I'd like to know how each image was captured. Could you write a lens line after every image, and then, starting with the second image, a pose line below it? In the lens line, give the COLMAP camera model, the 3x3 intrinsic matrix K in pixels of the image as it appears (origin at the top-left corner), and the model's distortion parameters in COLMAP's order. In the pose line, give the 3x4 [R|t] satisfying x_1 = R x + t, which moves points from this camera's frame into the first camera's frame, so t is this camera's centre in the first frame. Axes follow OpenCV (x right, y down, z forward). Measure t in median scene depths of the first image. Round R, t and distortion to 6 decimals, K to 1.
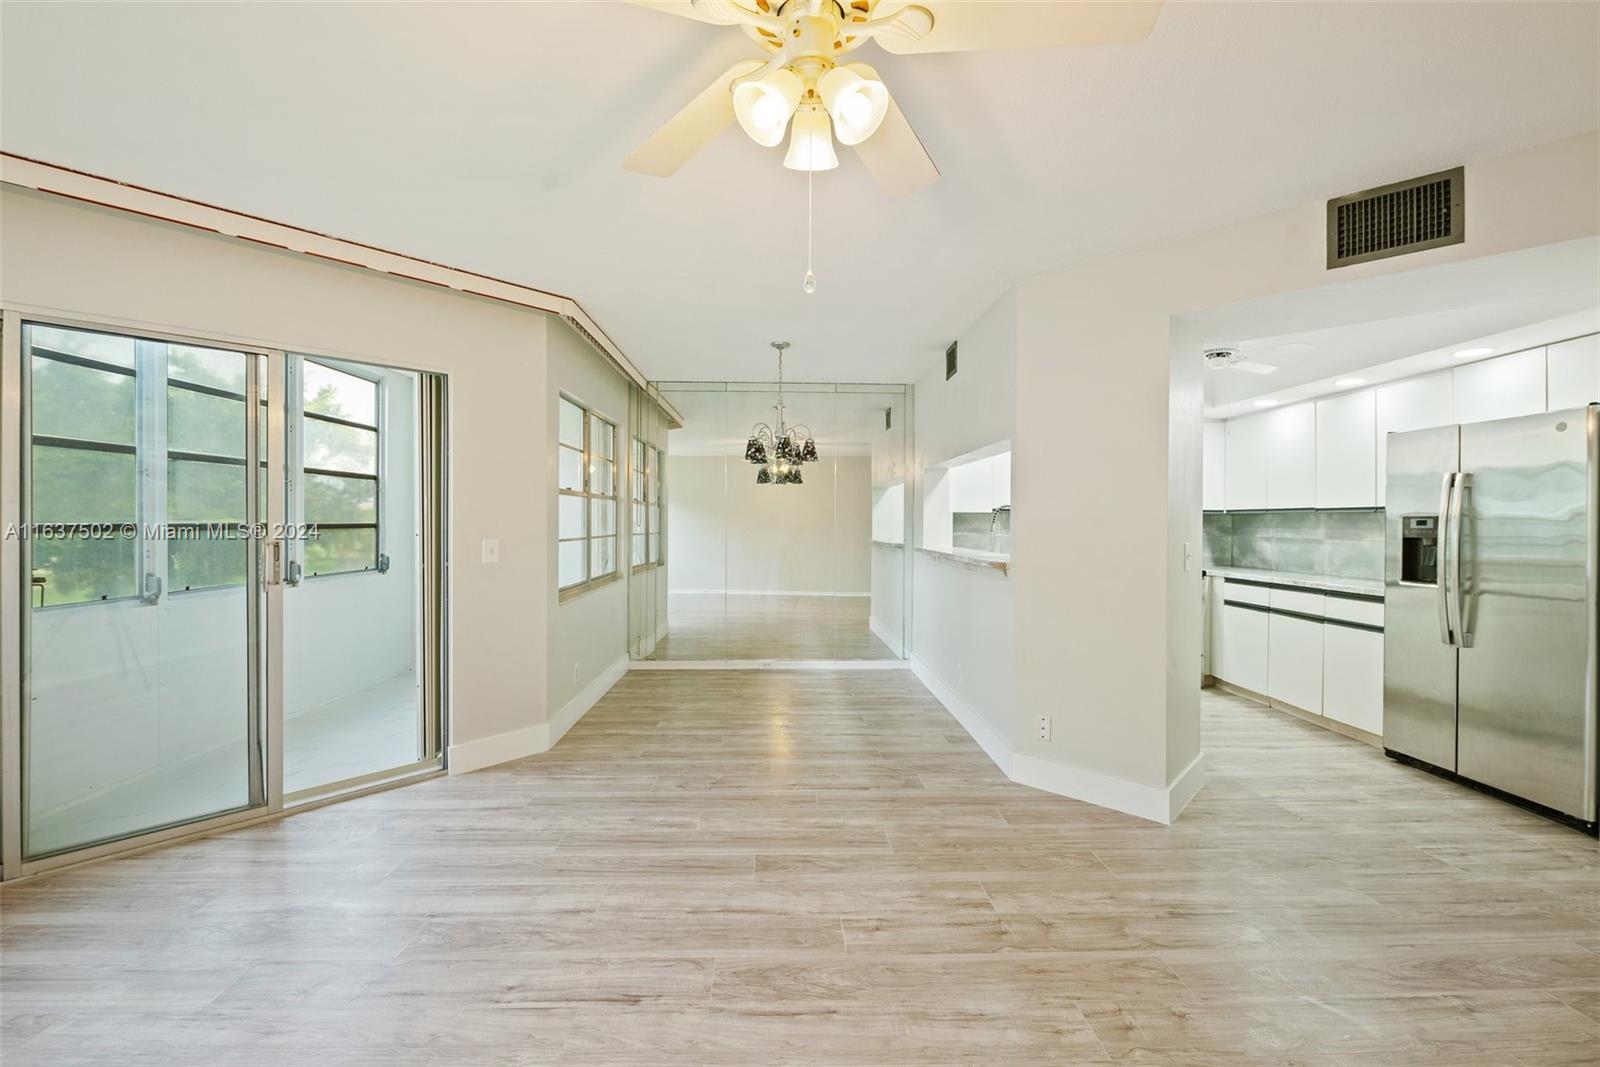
lens RADIAL K [[647.5, 0, 789.6], [0, 647.5, 527.7], [0, 0, 1]] dist [-0.005820, -0.000867]
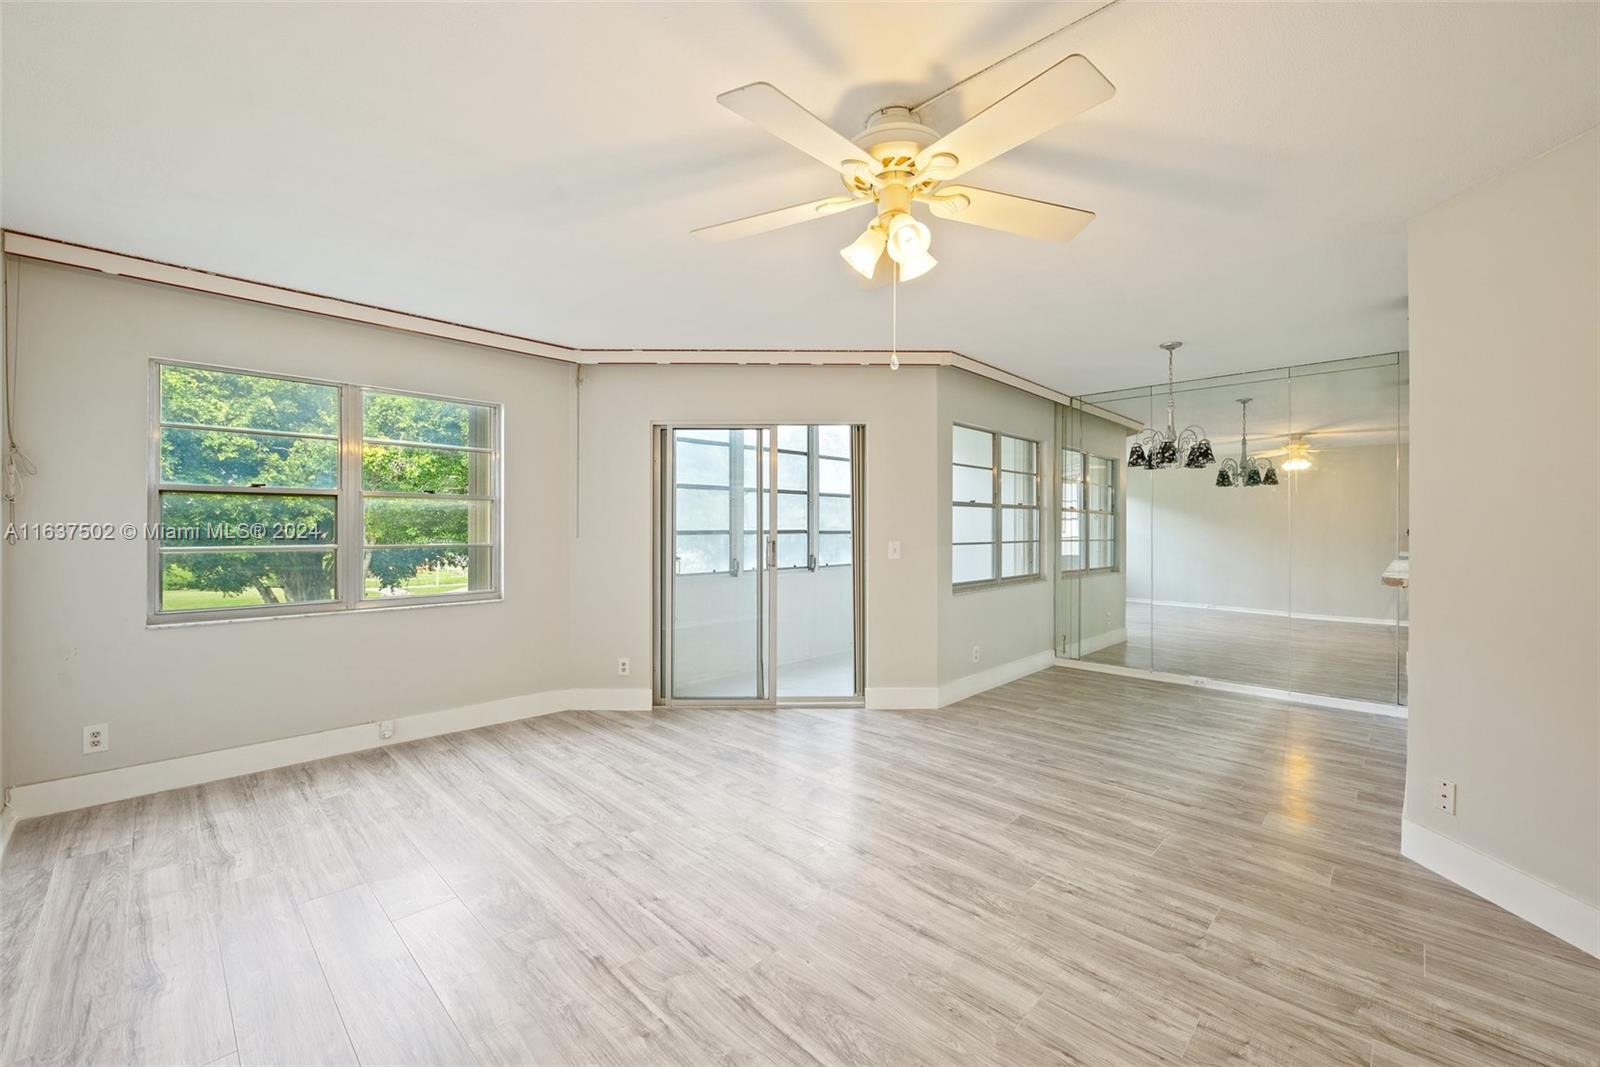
lens RADIAL K [[631.3, 0, 816.6], [0, 631.3, 530.2], [0, 0, 1]] dist [-0.000609, -0.003291]
pose [[0.707880, -0.000488, -0.706332, 0.385438], [-0.006198, 0.999957, -0.006903, 0.005191], [0.706305, 0.009264, 0.707847, -0.053990]]
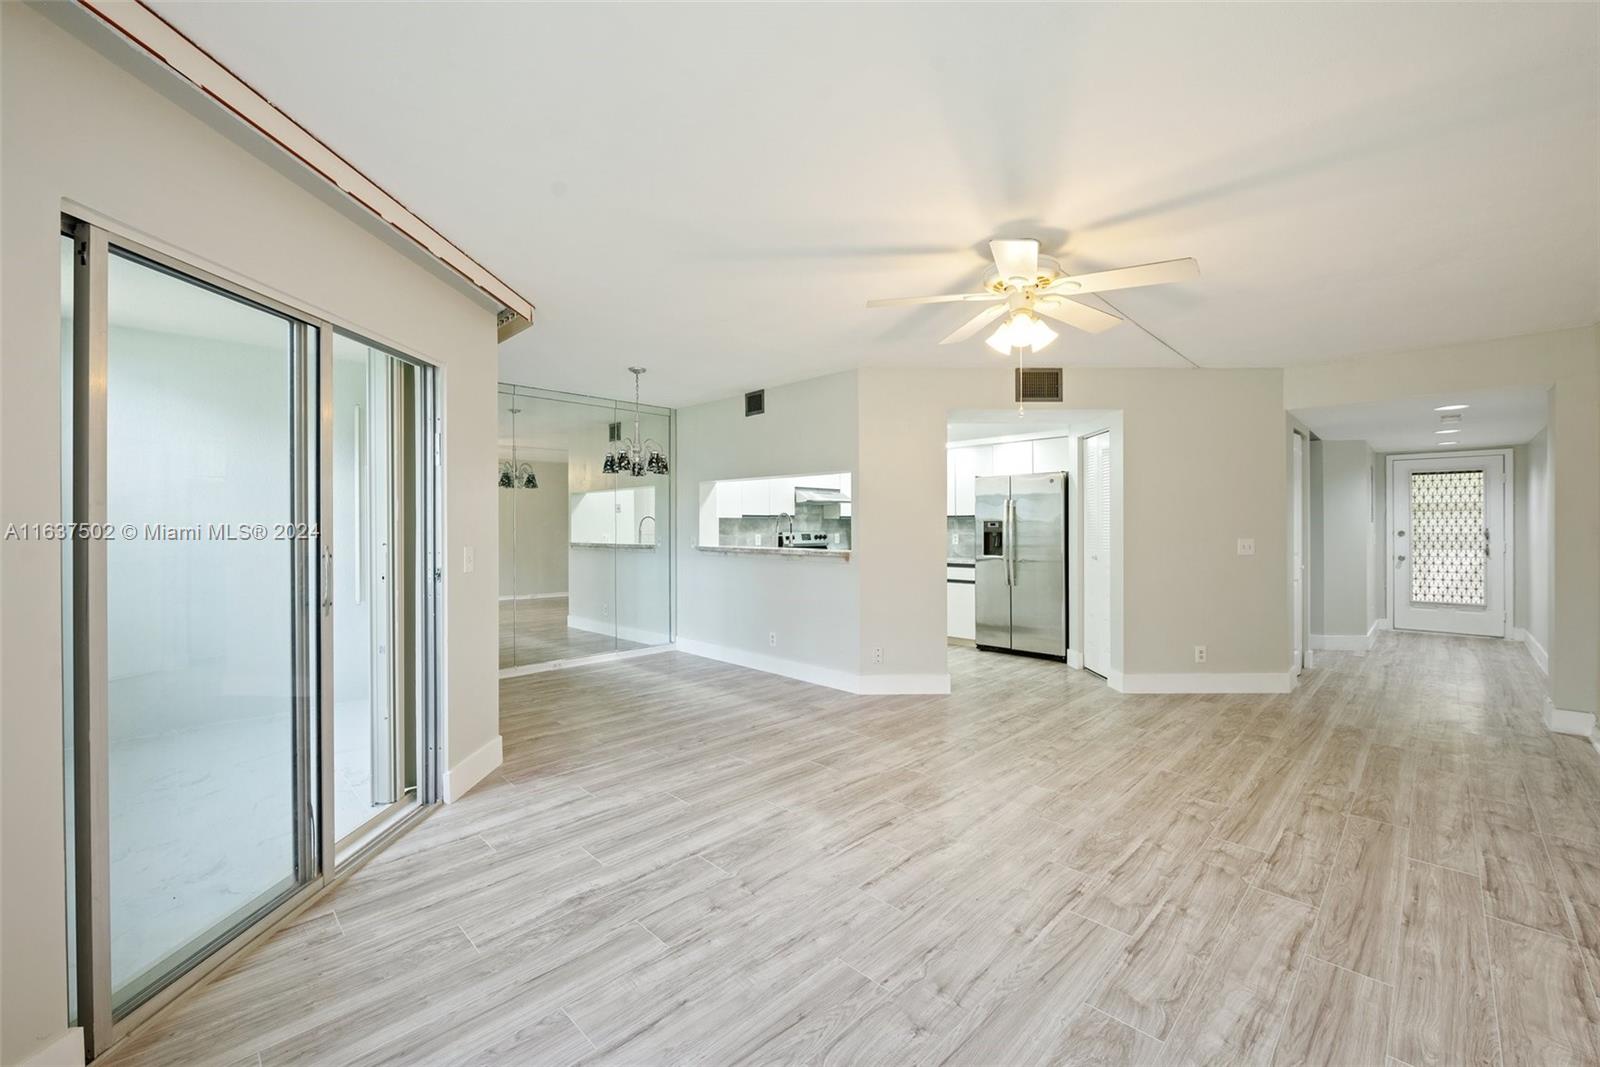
lens RADIAL K [[647.5, 0, 789.6], [0, 647.5, 527.7], [0, 0, 1]] dist [-0.005820, -0.000867]
pose [[0.729547, -0.007509, 0.683889, -0.832283], [0.011766, 0.999930, -0.001573, -0.002376], [-0.683829, 0.009195, 0.729584, -0.006822]]
